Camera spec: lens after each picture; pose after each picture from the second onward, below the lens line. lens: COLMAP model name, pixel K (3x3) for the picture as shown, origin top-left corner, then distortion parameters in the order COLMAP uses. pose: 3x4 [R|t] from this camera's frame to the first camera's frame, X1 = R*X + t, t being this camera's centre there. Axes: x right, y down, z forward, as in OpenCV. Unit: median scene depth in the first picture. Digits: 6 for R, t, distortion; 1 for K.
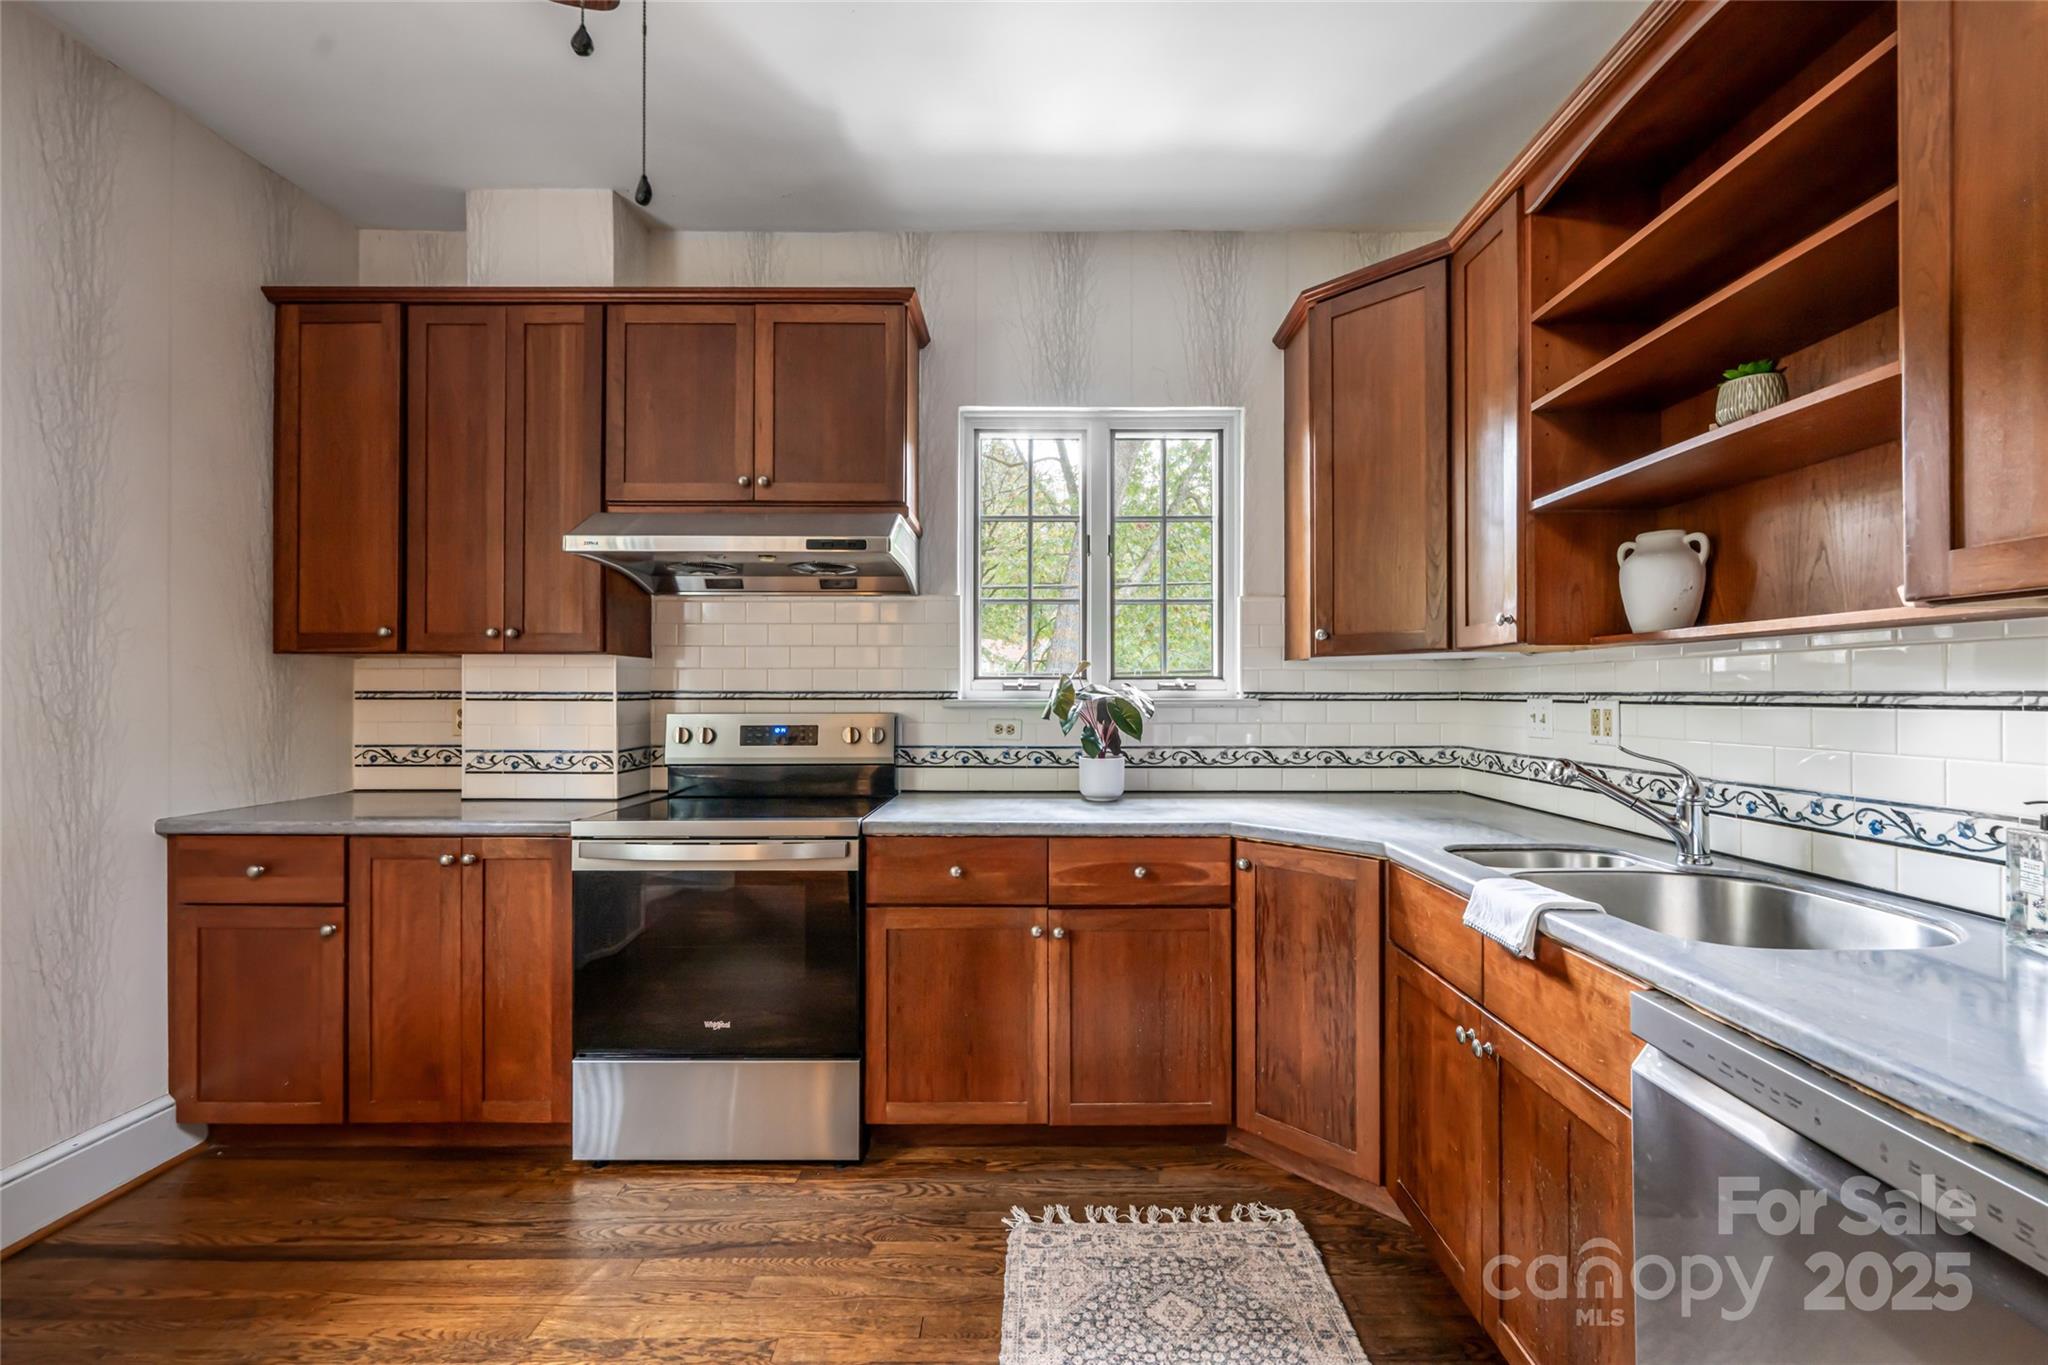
lens RADIAL K [[844.8, 0, 1024.0], [0, 844.8, 682.5], [0, 0, 1]] dist [-0.003286, -0.000031]
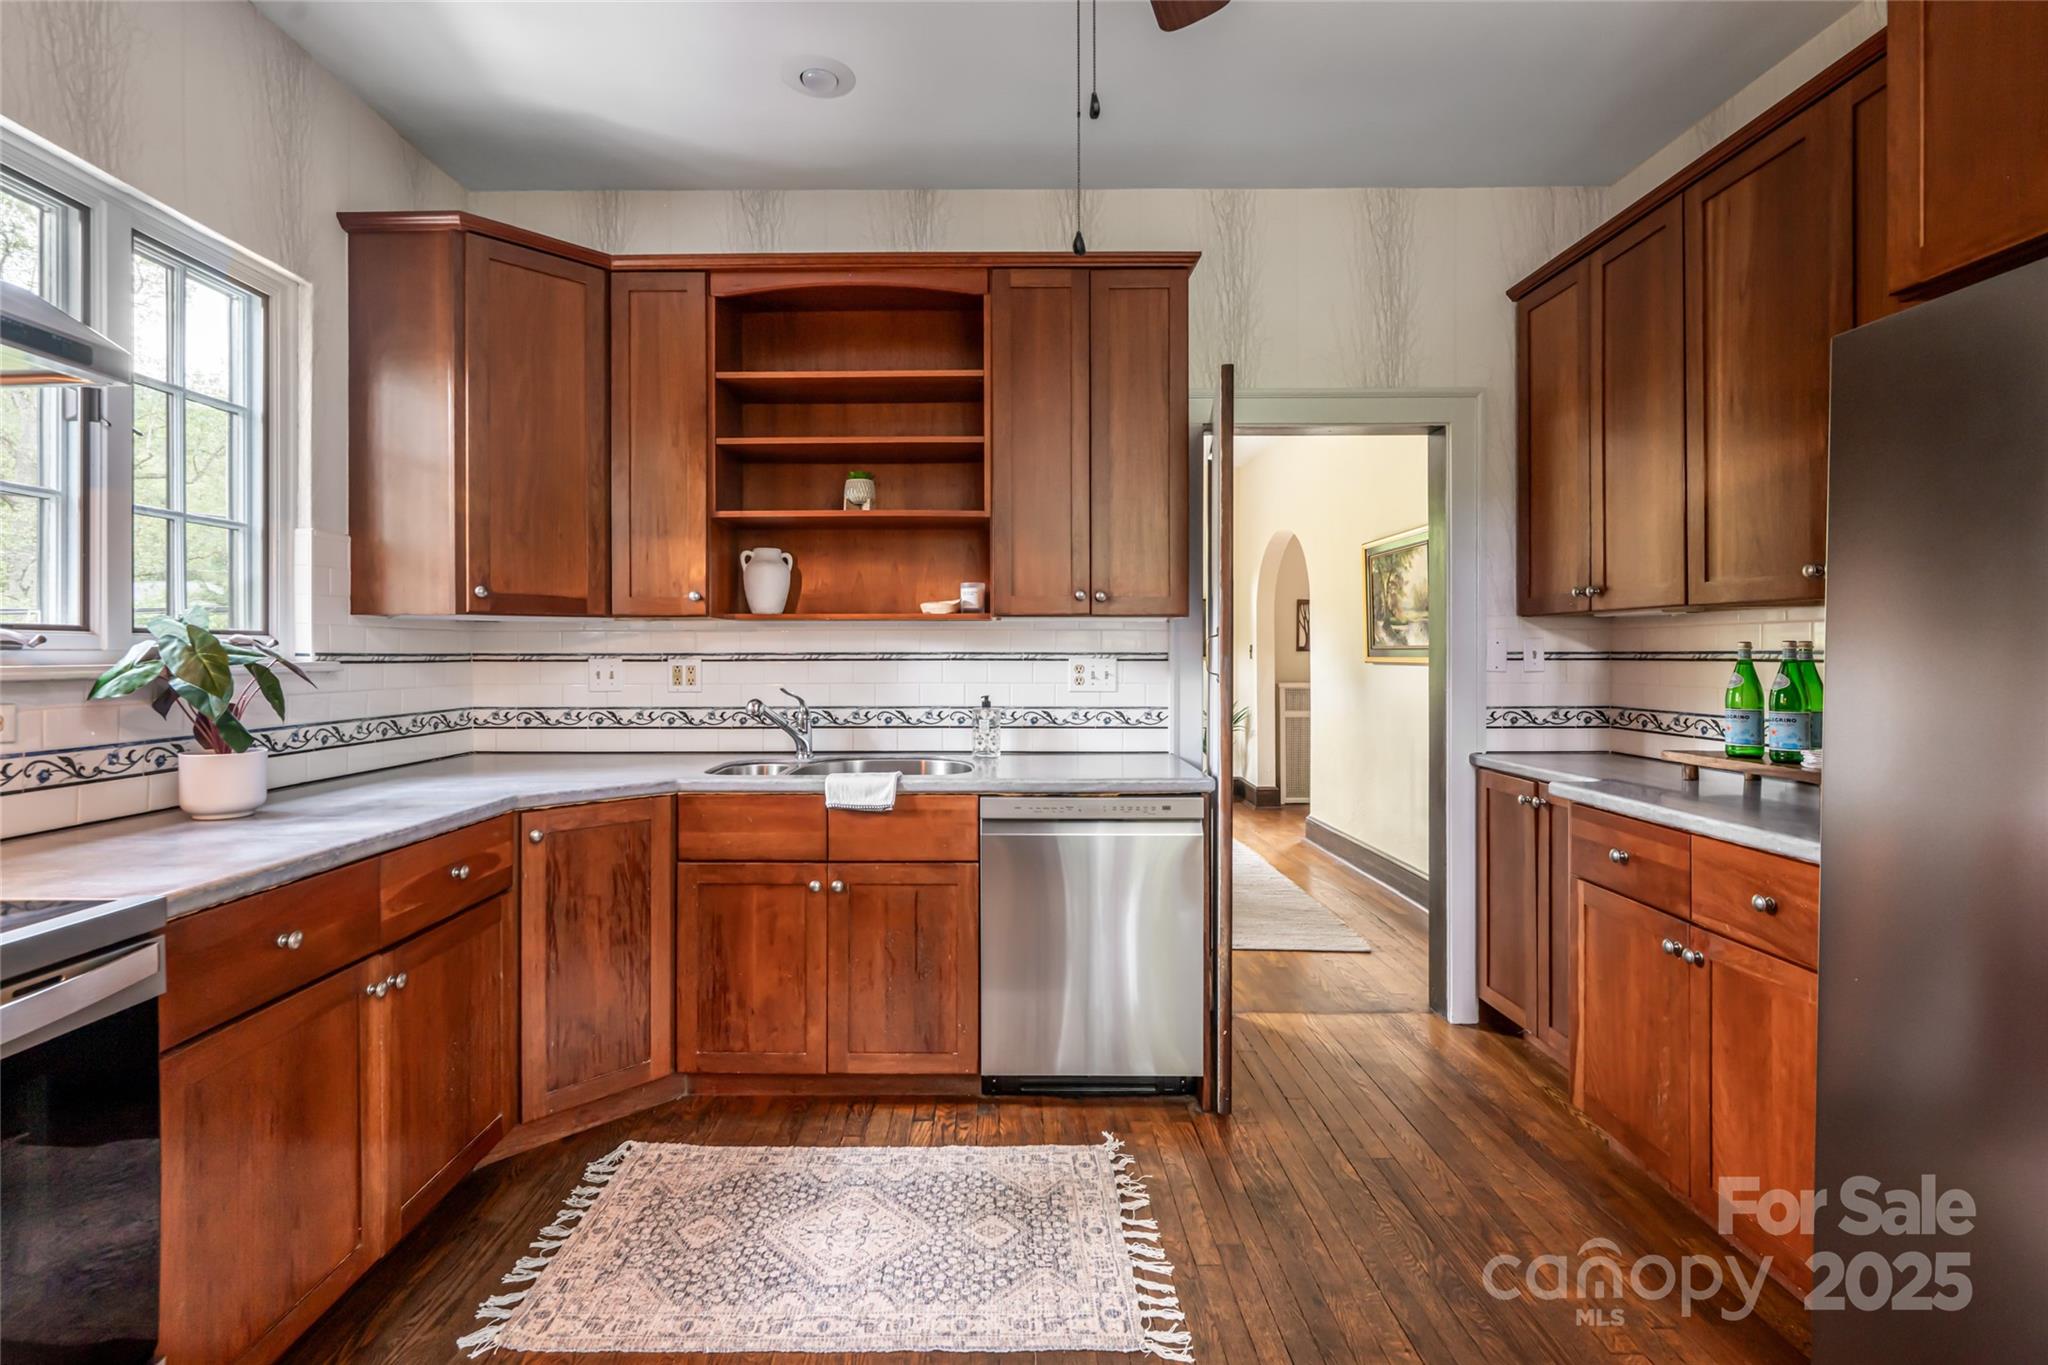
lens RADIAL K [[926.9, 0, 1018.4], [0, 926.9, 638.6], [0, 0, 1]] dist [0.002617, 0.000323]
pose [[-0.018005, 0.016601, 0.999700, -0.838165], [-0.009424, 0.999815, -0.016772, 0.008568], [-0.999793, -0.009723, -0.017846, 0.516873]]
